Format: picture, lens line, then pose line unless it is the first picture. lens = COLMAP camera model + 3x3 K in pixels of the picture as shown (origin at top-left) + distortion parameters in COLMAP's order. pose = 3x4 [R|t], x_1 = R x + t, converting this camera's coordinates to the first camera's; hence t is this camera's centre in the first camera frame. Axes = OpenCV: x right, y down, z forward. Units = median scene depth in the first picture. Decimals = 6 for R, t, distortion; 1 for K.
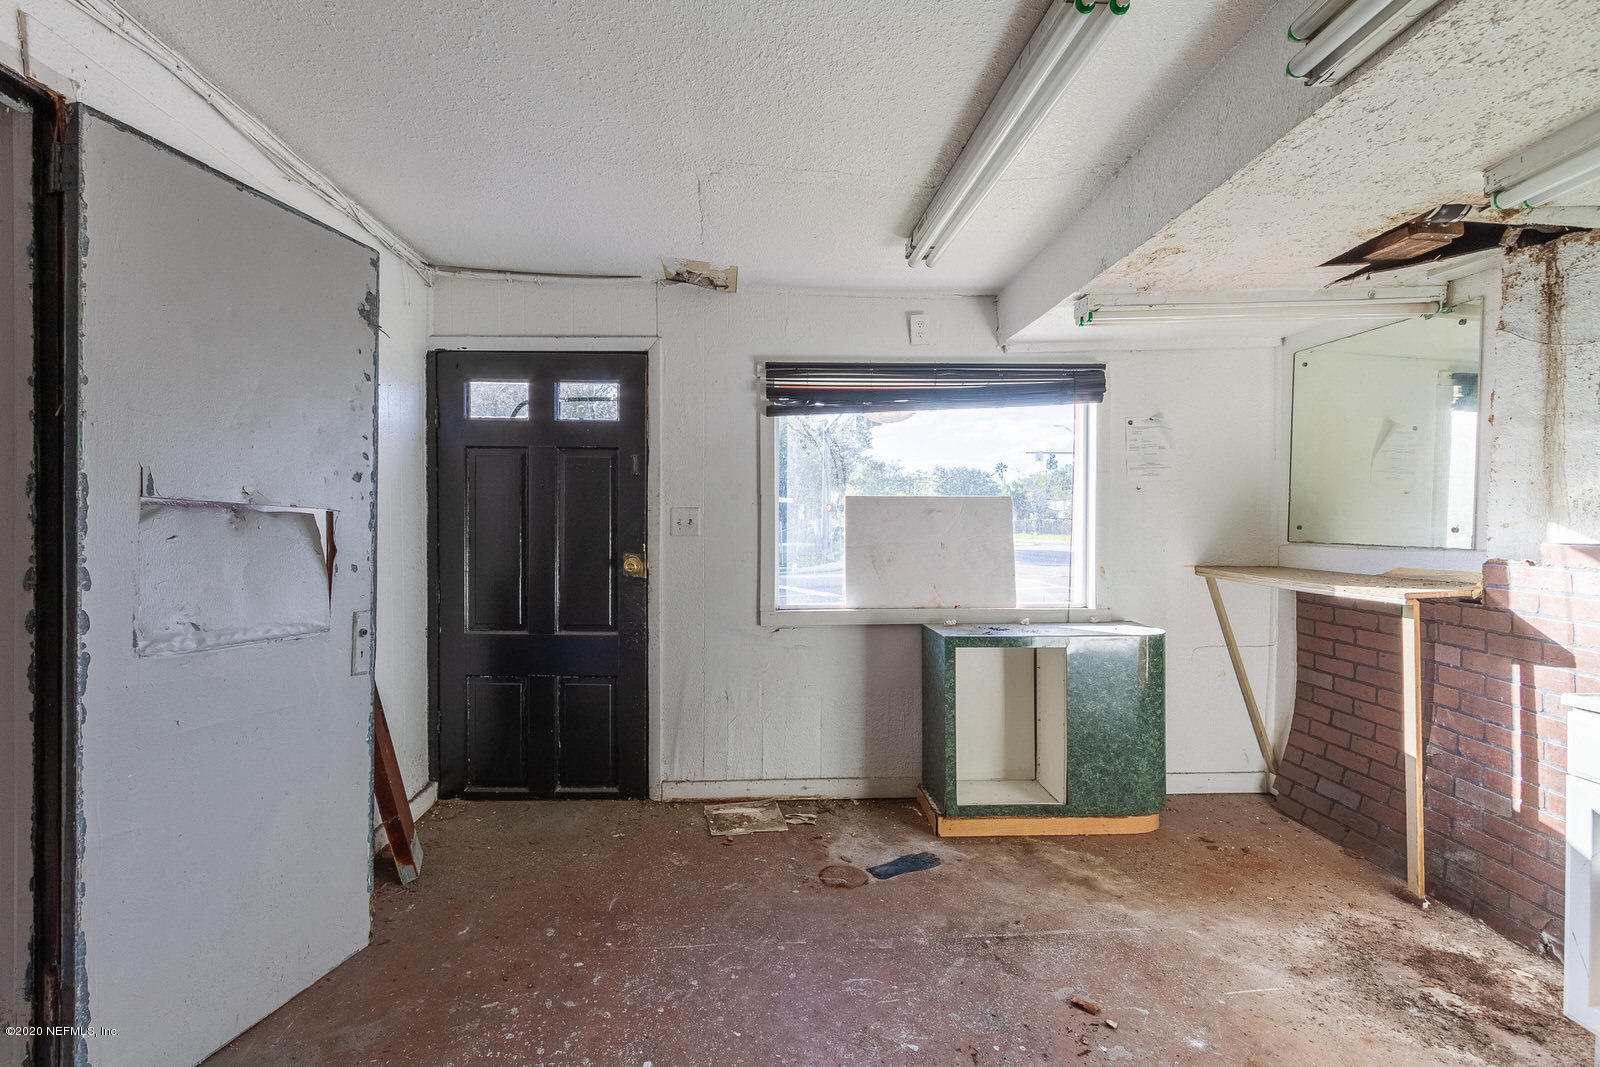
lens RADIAL K [[765.4, 0, 791.5], [0, 765.4, 524.0], [0, 0, 1]] dist [0.003807, -0.000357]
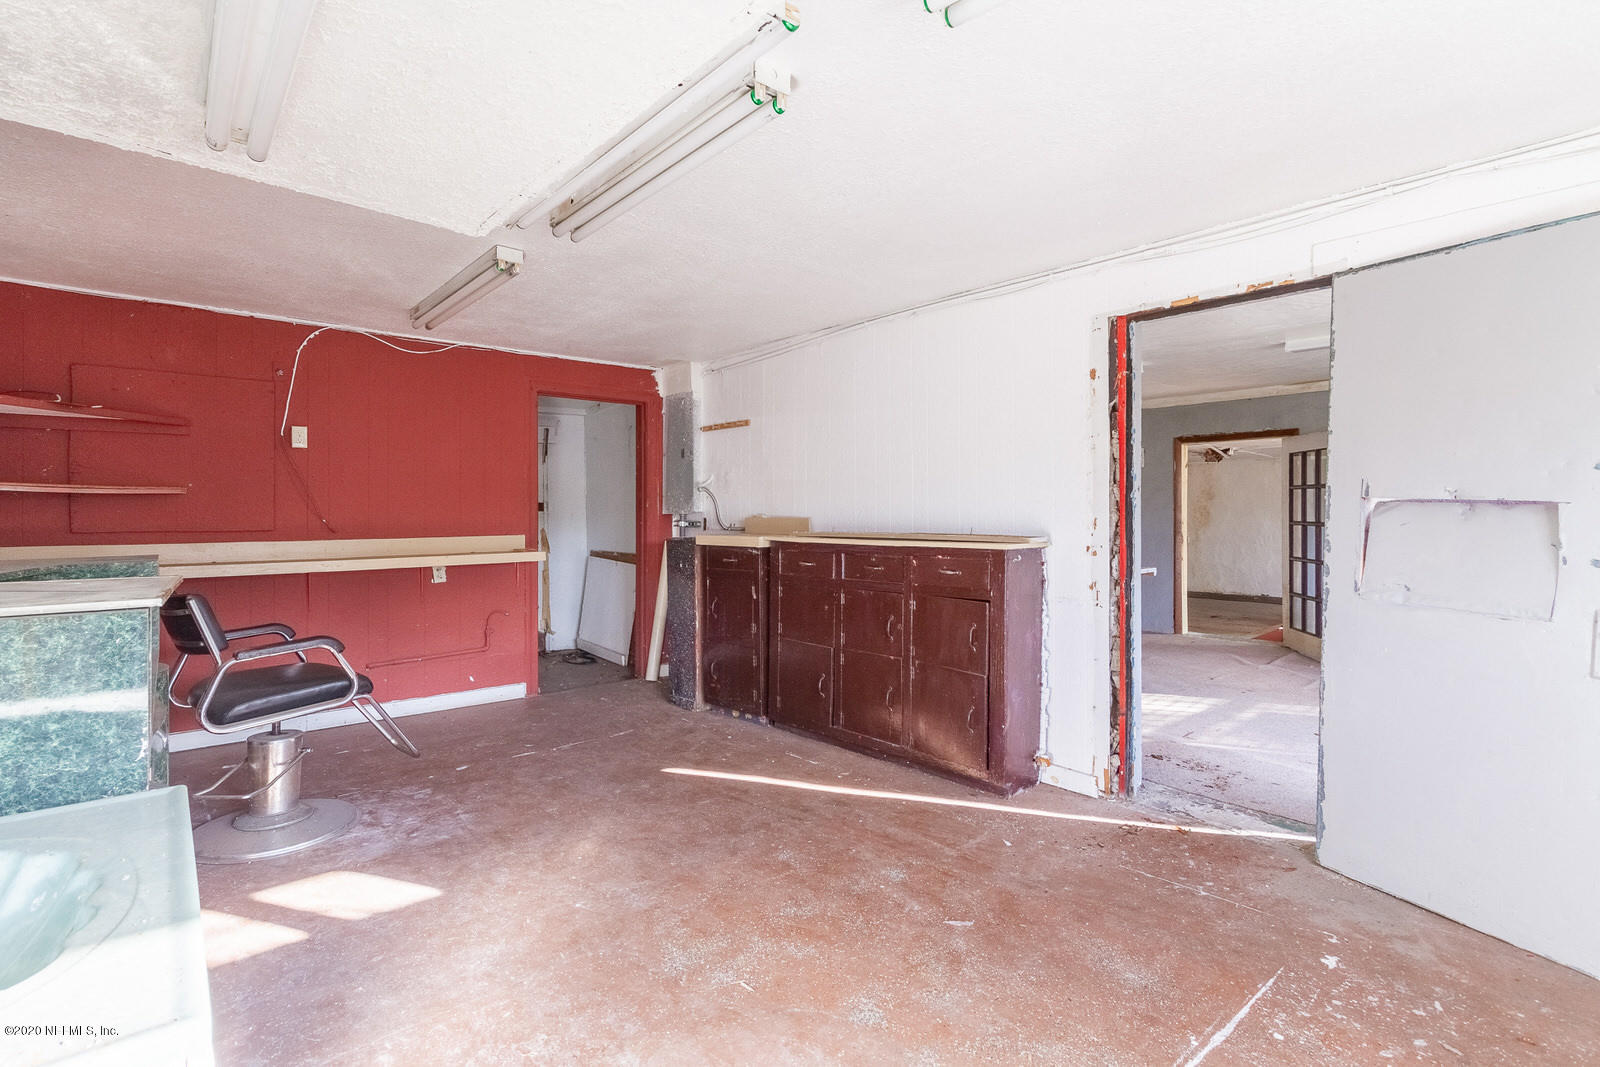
lens RADIAL K [[765.4, 0, 797.7], [0, 765.4, 522.9], [0, 0, 1]] dist [0.003807, -0.000357]
pose [[-0.782619, 0.001477, -0.622500, 0.928357], [-0.012157, 0.999770, 0.017657, 0.002822], [0.622383, 0.021387, -0.782421, 1.345338]]
